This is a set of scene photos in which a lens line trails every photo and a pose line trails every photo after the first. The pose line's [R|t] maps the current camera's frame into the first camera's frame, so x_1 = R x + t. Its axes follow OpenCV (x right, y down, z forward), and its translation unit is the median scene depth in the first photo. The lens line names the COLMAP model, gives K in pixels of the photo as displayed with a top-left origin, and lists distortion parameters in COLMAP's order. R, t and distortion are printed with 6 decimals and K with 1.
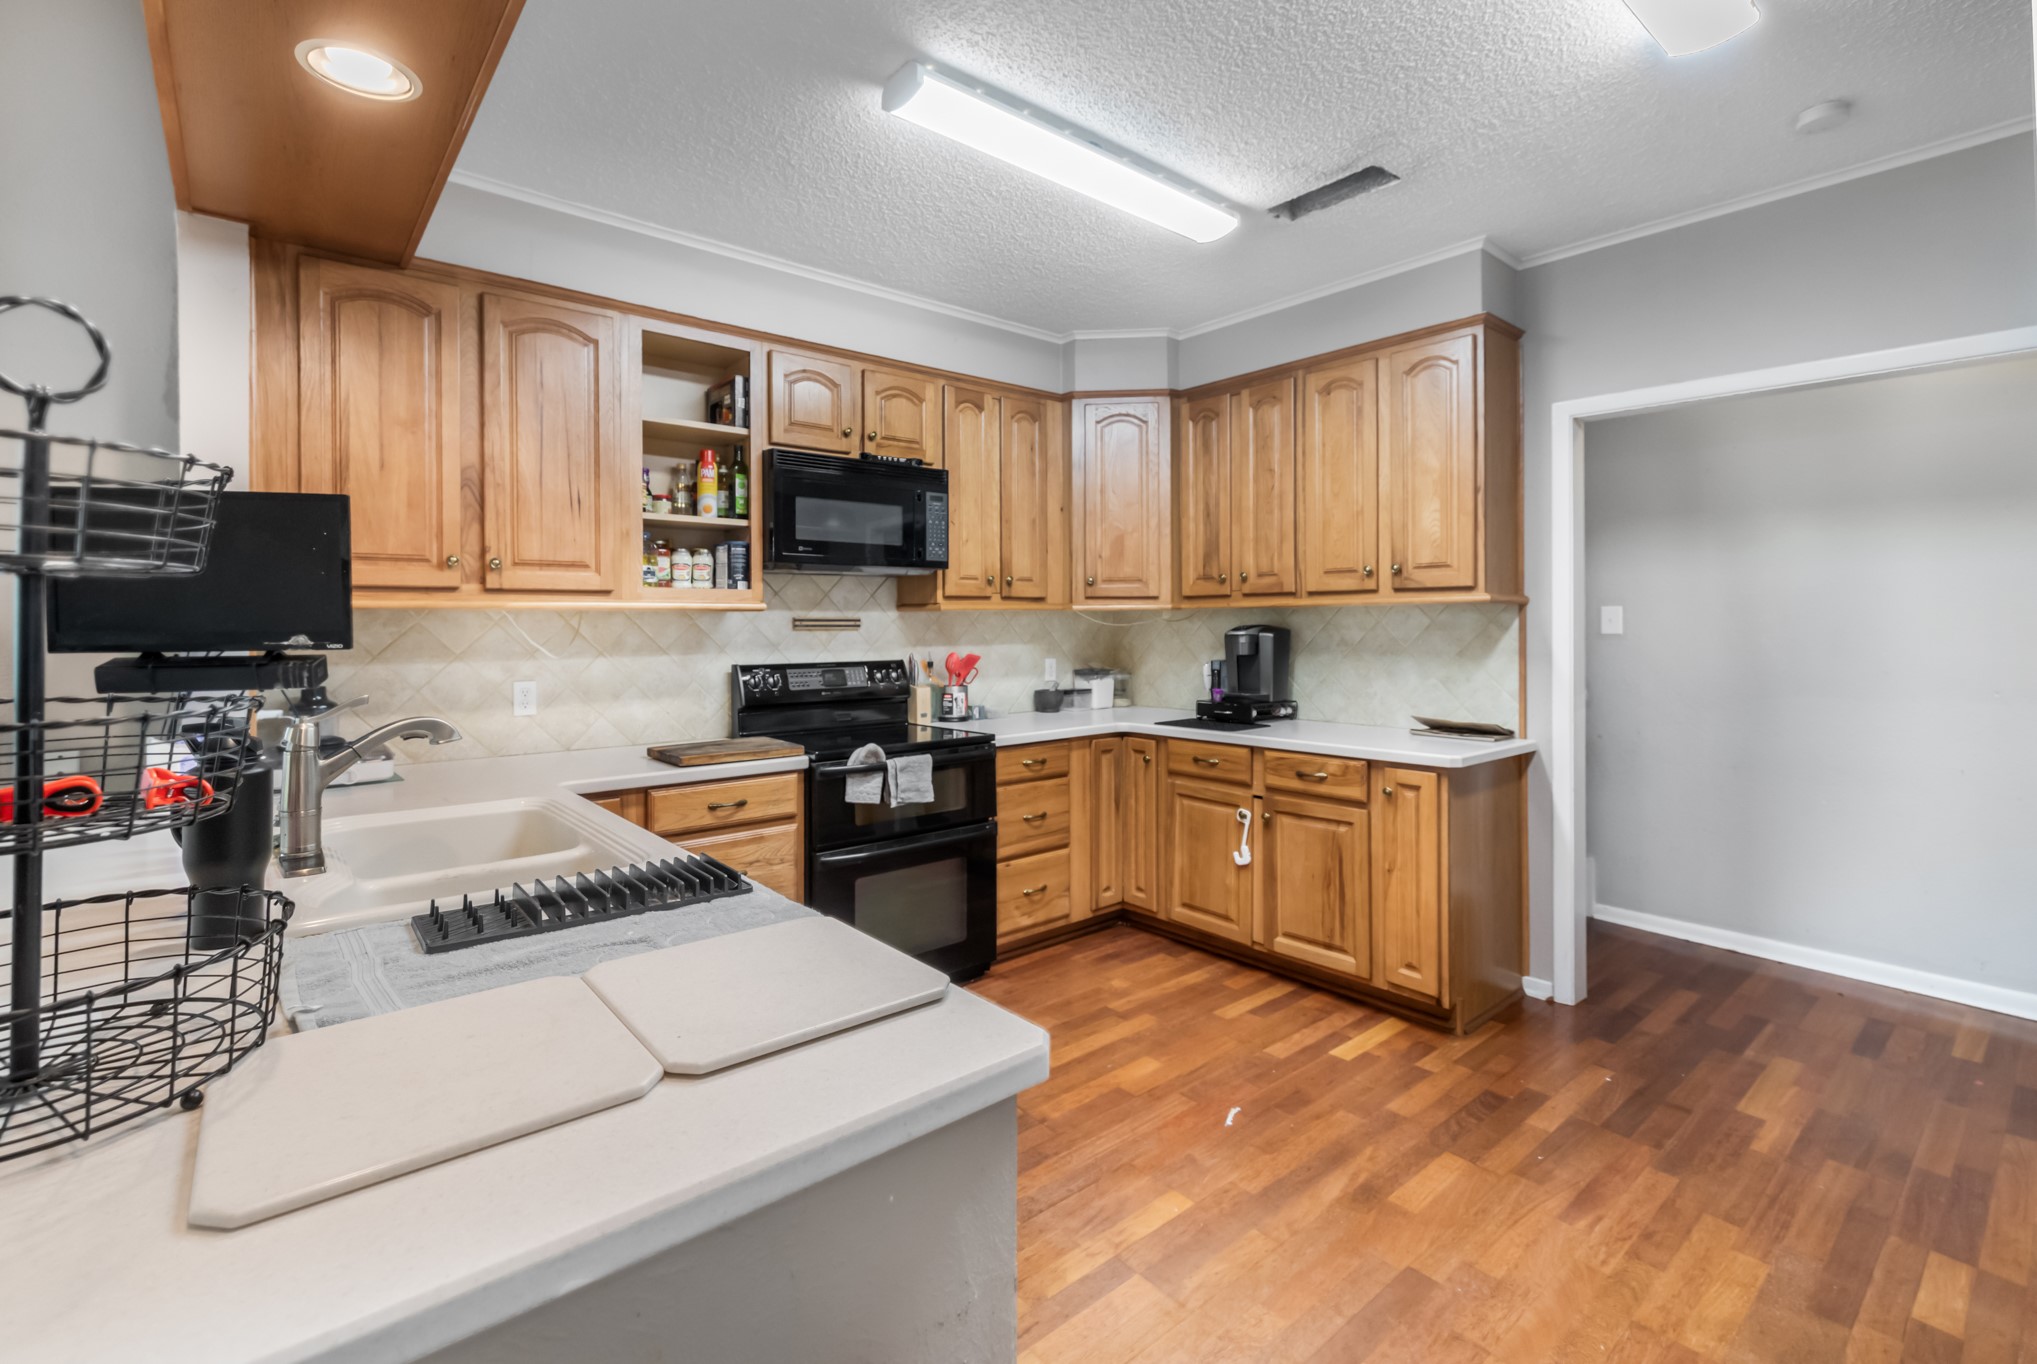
lens RADIAL K [[910.7, 0, 982.5], [0, 910.7, 621.8], [0, 0, 1]] dist [-0.002194, -0.000425]
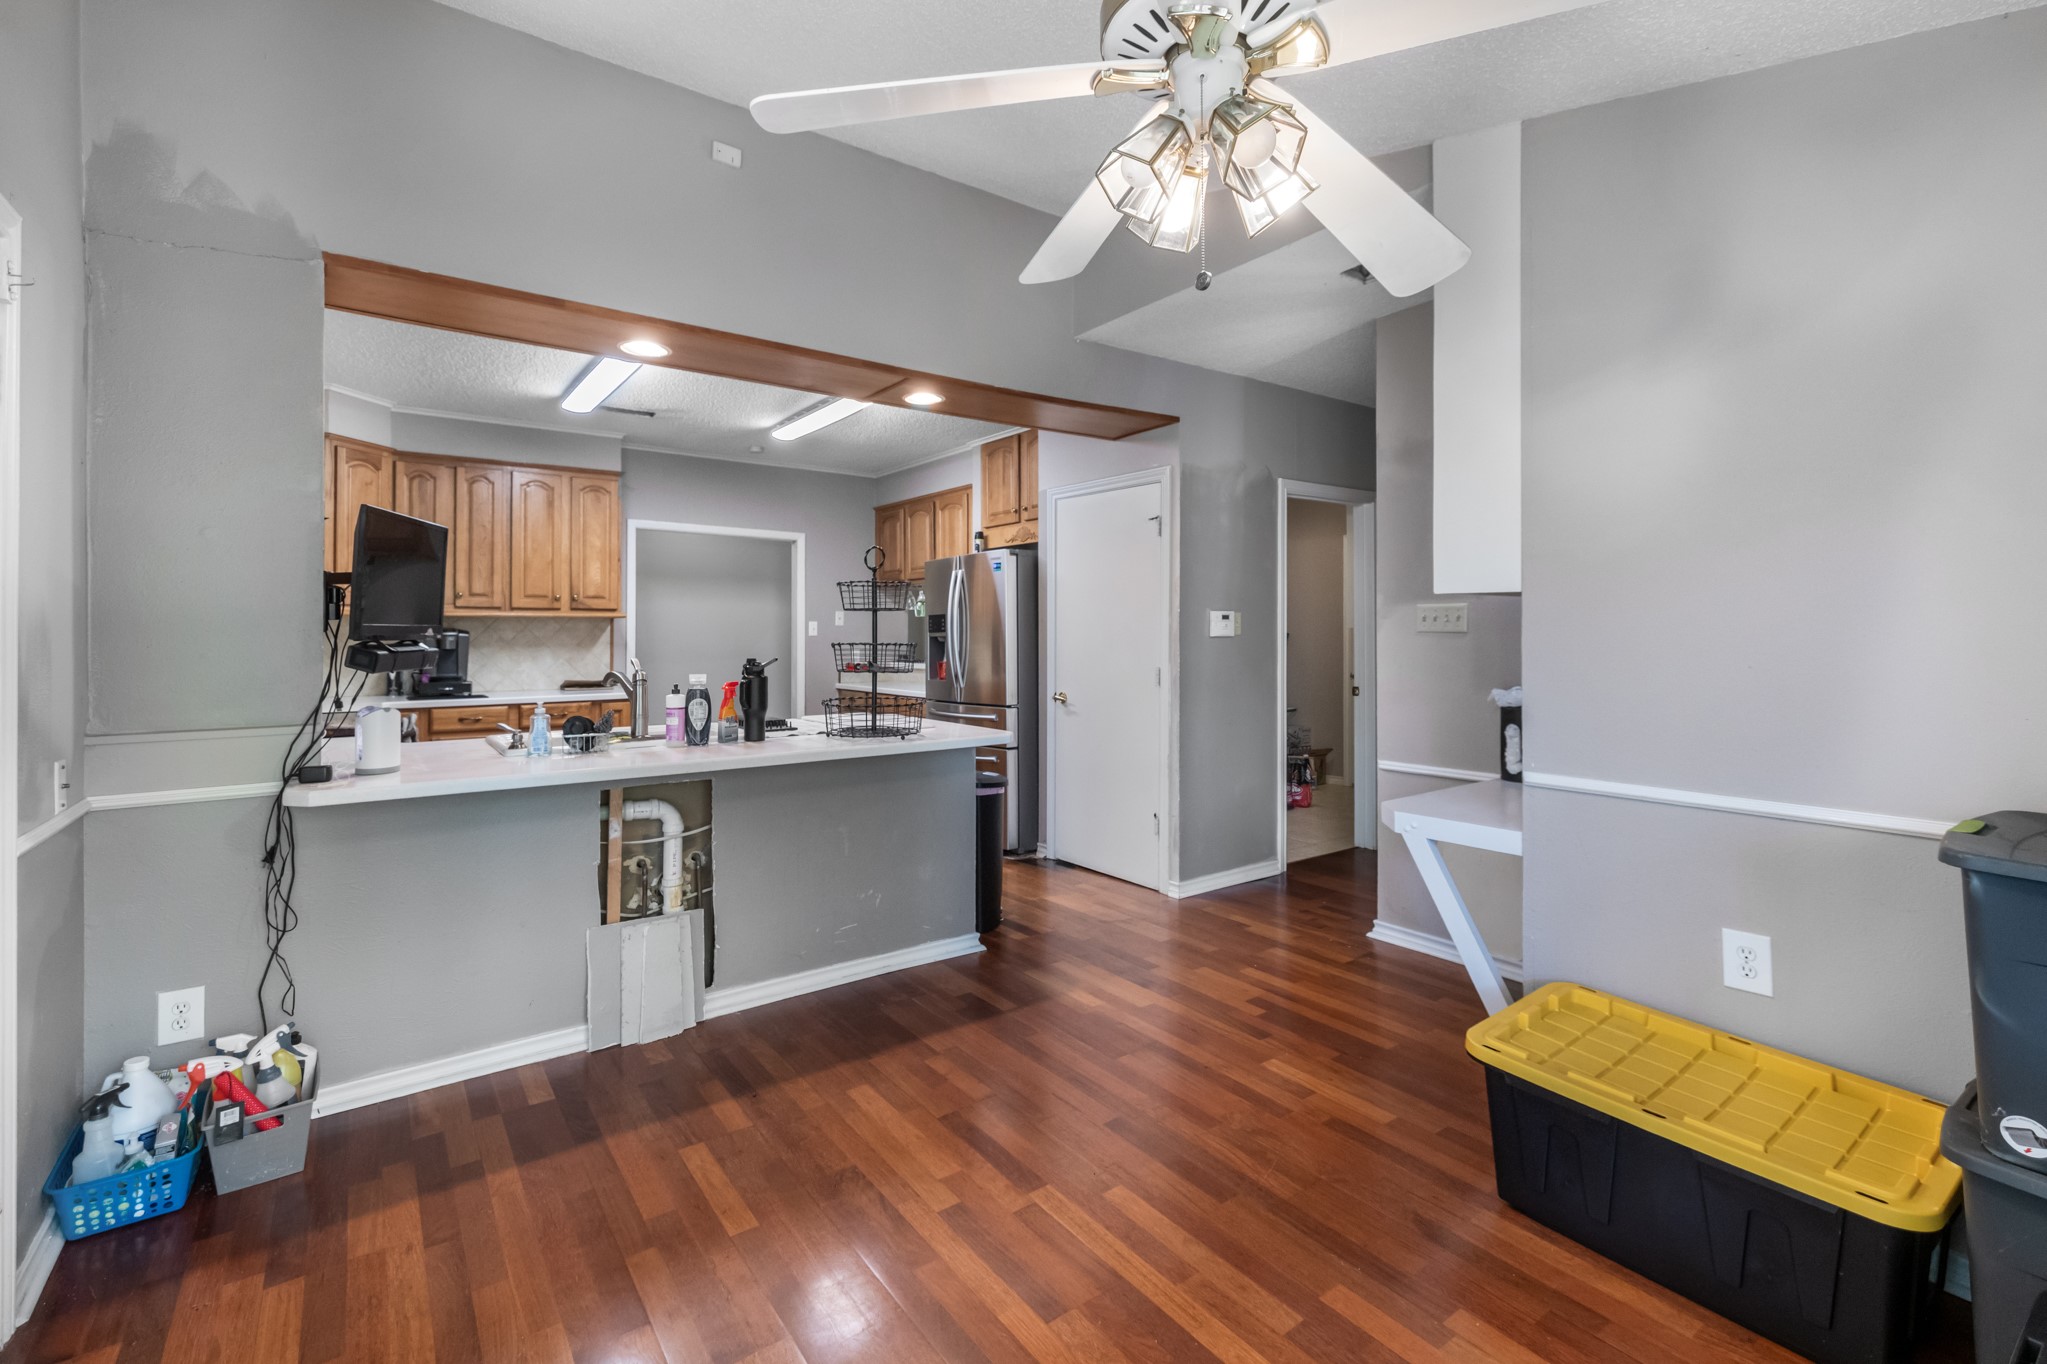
lens RADIAL K [[903.2, 0, 1015.0], [0, 903.2, 626.3], [0, 0, 1]] dist [0.000656, 0.000020]
pose [[0.050105, 0.008816, 0.998705, -1.261350], [-0.004703, 0.999952, -0.008591, 0.010084], [-0.998733, -0.004266, 0.050144, 0.042419]]
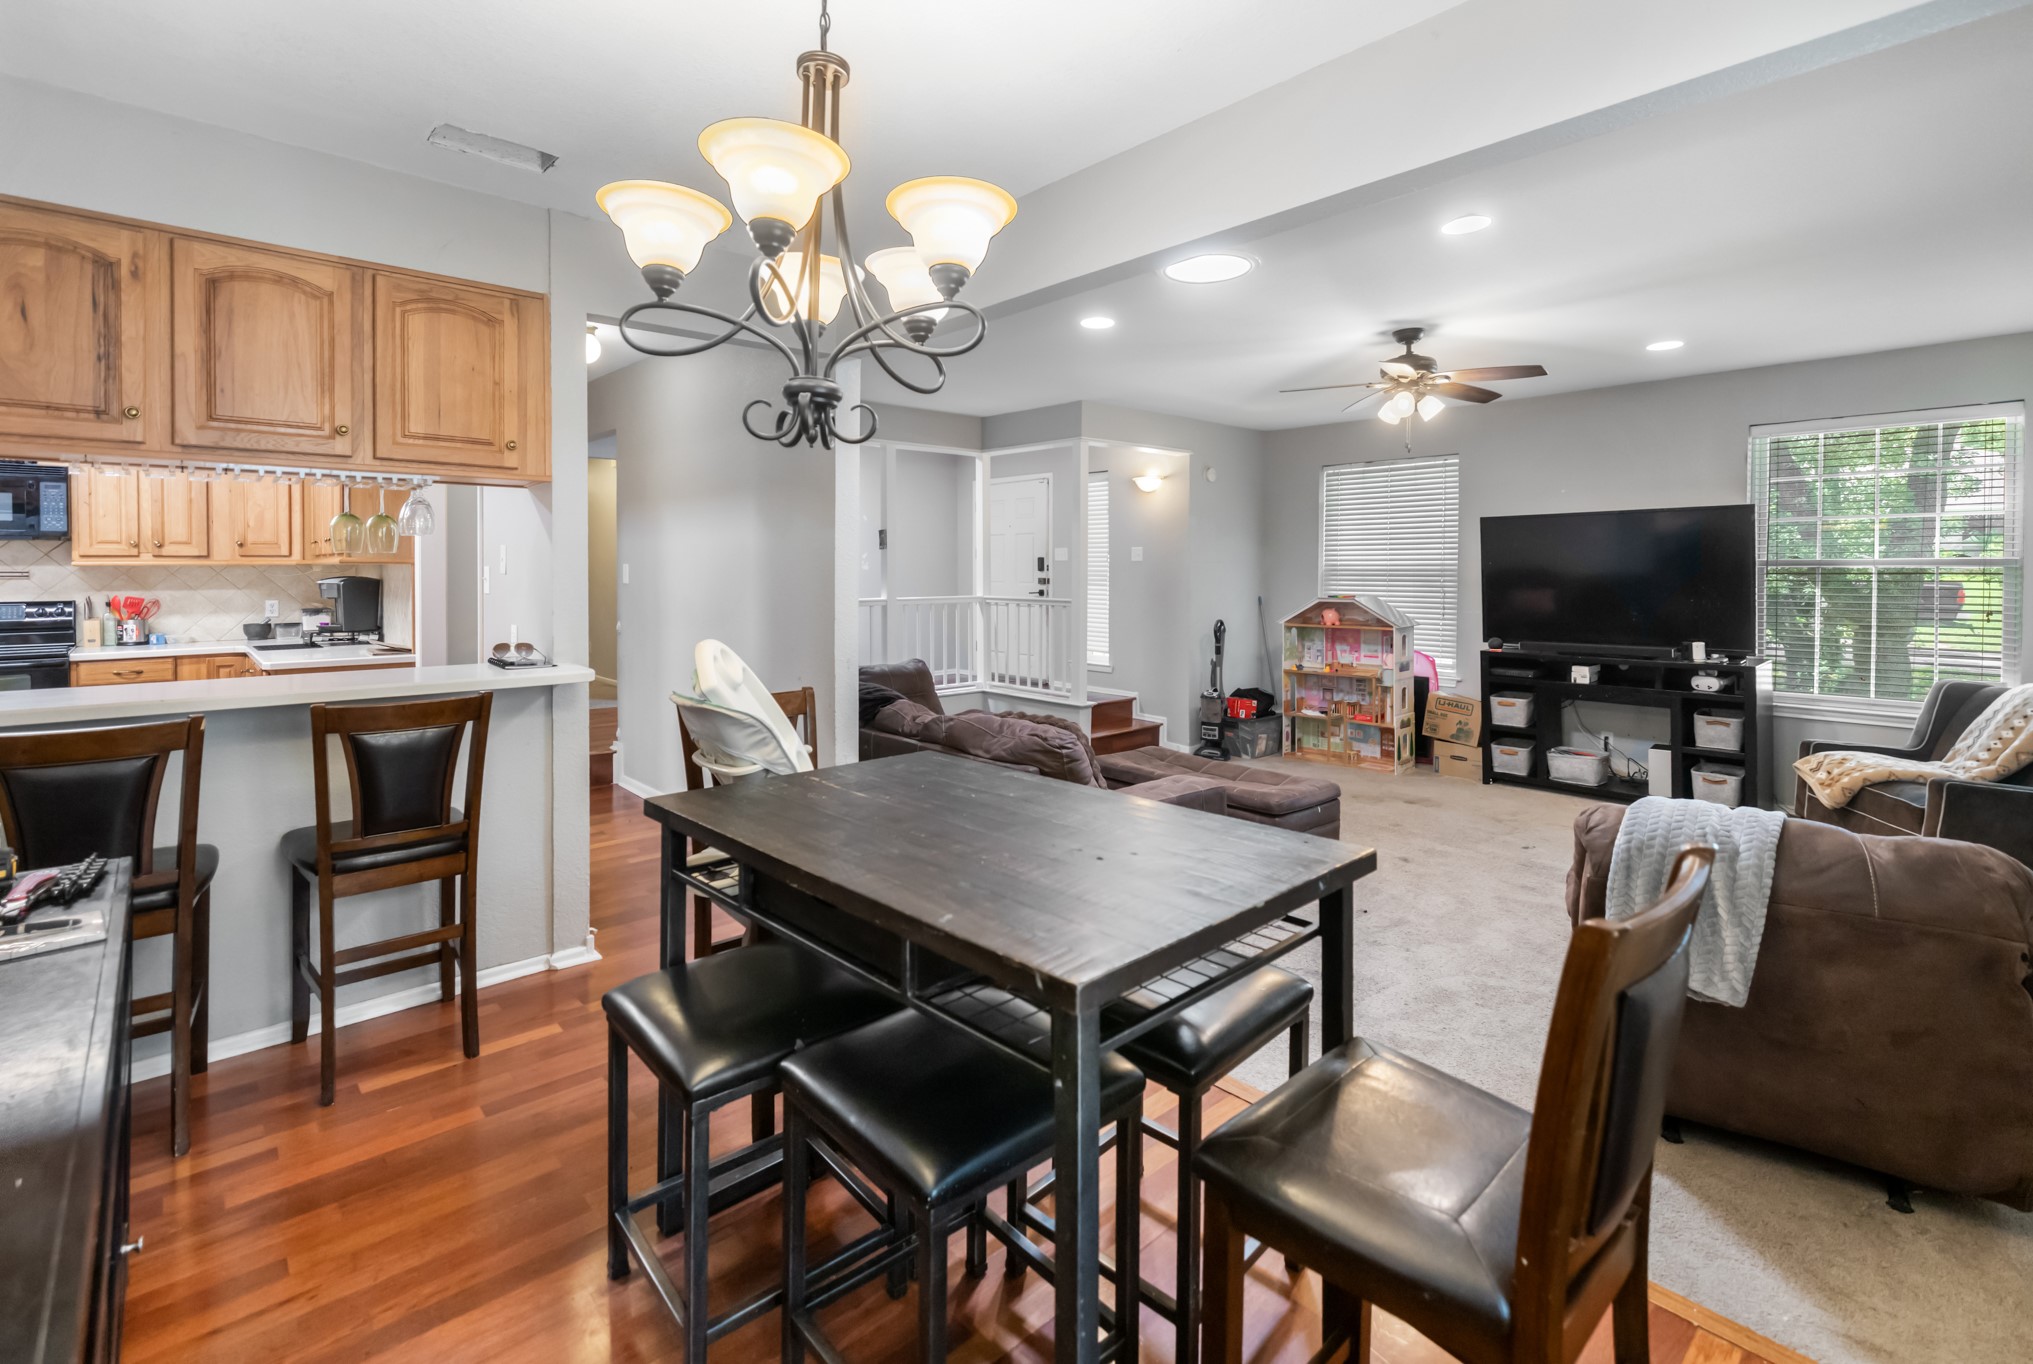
lens RADIAL K [[925.4, 0, 1011.4], [0, 925.4, 579.0], [0, 0, 1]] dist [0.002400, 0.000080]
pose [[0.998026, 0.003455, 0.062709, 1.449579], [-0.004495, 0.999854, 0.016457, -0.023824], [-0.062643, -0.016706, 0.997896, -0.578640]]
